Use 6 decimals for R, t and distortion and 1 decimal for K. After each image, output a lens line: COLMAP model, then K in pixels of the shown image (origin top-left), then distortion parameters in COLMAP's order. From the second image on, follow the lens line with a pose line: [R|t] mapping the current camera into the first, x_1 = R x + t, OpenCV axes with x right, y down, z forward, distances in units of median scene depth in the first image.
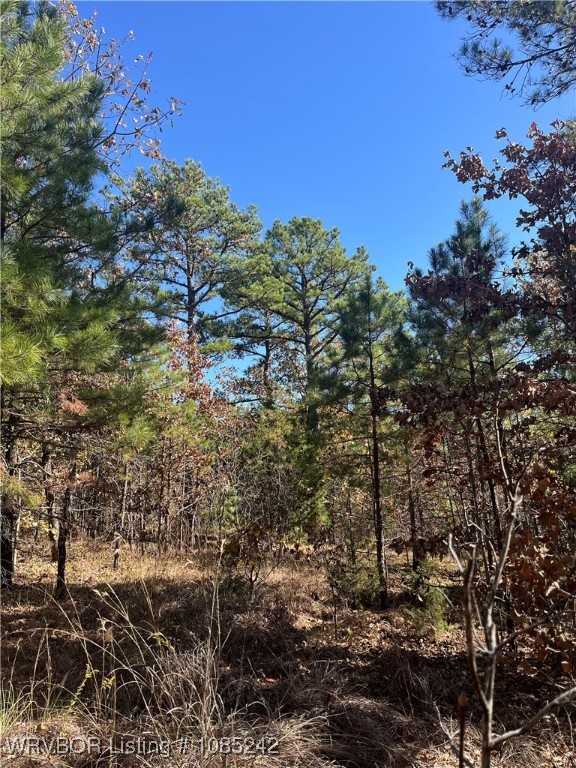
lens RADIAL K [[578.6, 0, 294.5], [0, 578.6, 391.3], [0, 0, 1]] dist [0.075803, -0.103236]
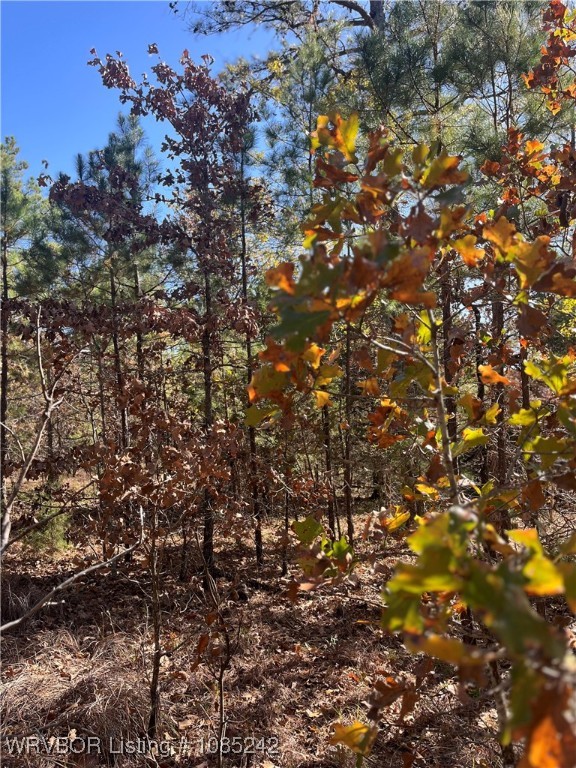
lens RADIAL K [[578.6, 0, 292.4], [0, 578.6, 387.7], [0, 0, 1]] dist [0.075803, -0.103236]
pose [[0.842637, 0.035743, 0.537294, 0.040257], [-0.098849, 0.991106, 0.089093, 0.007633], [-0.529331, -0.128184, 0.838676, -0.010047]]
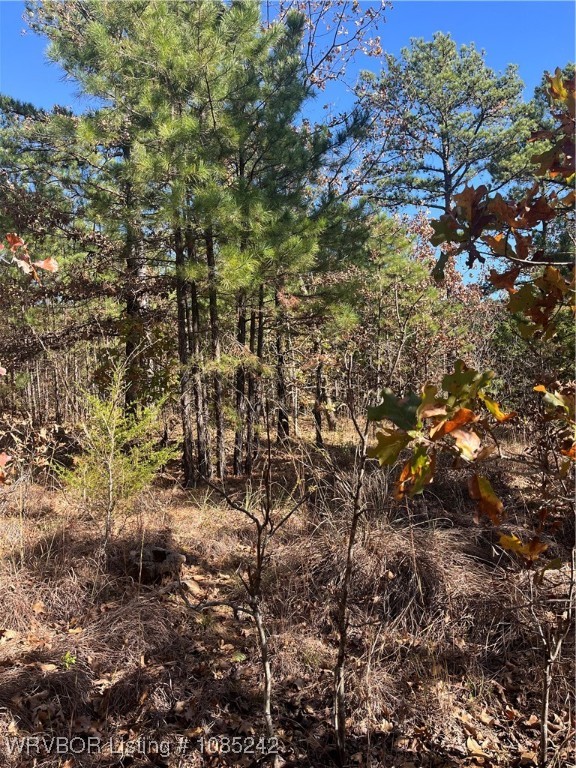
lens RADIAL K [[578.6, 0, 296.0], [0, 578.6, 388.8], [0, 0, 1]] dist [0.075803, -0.103236]
pose [[0.882291, -0.009053, -0.470617, 0.182541], [0.093127, 0.983409, 0.155672, 0.013338], [0.461400, -0.181175, 0.868496, -0.126008]]
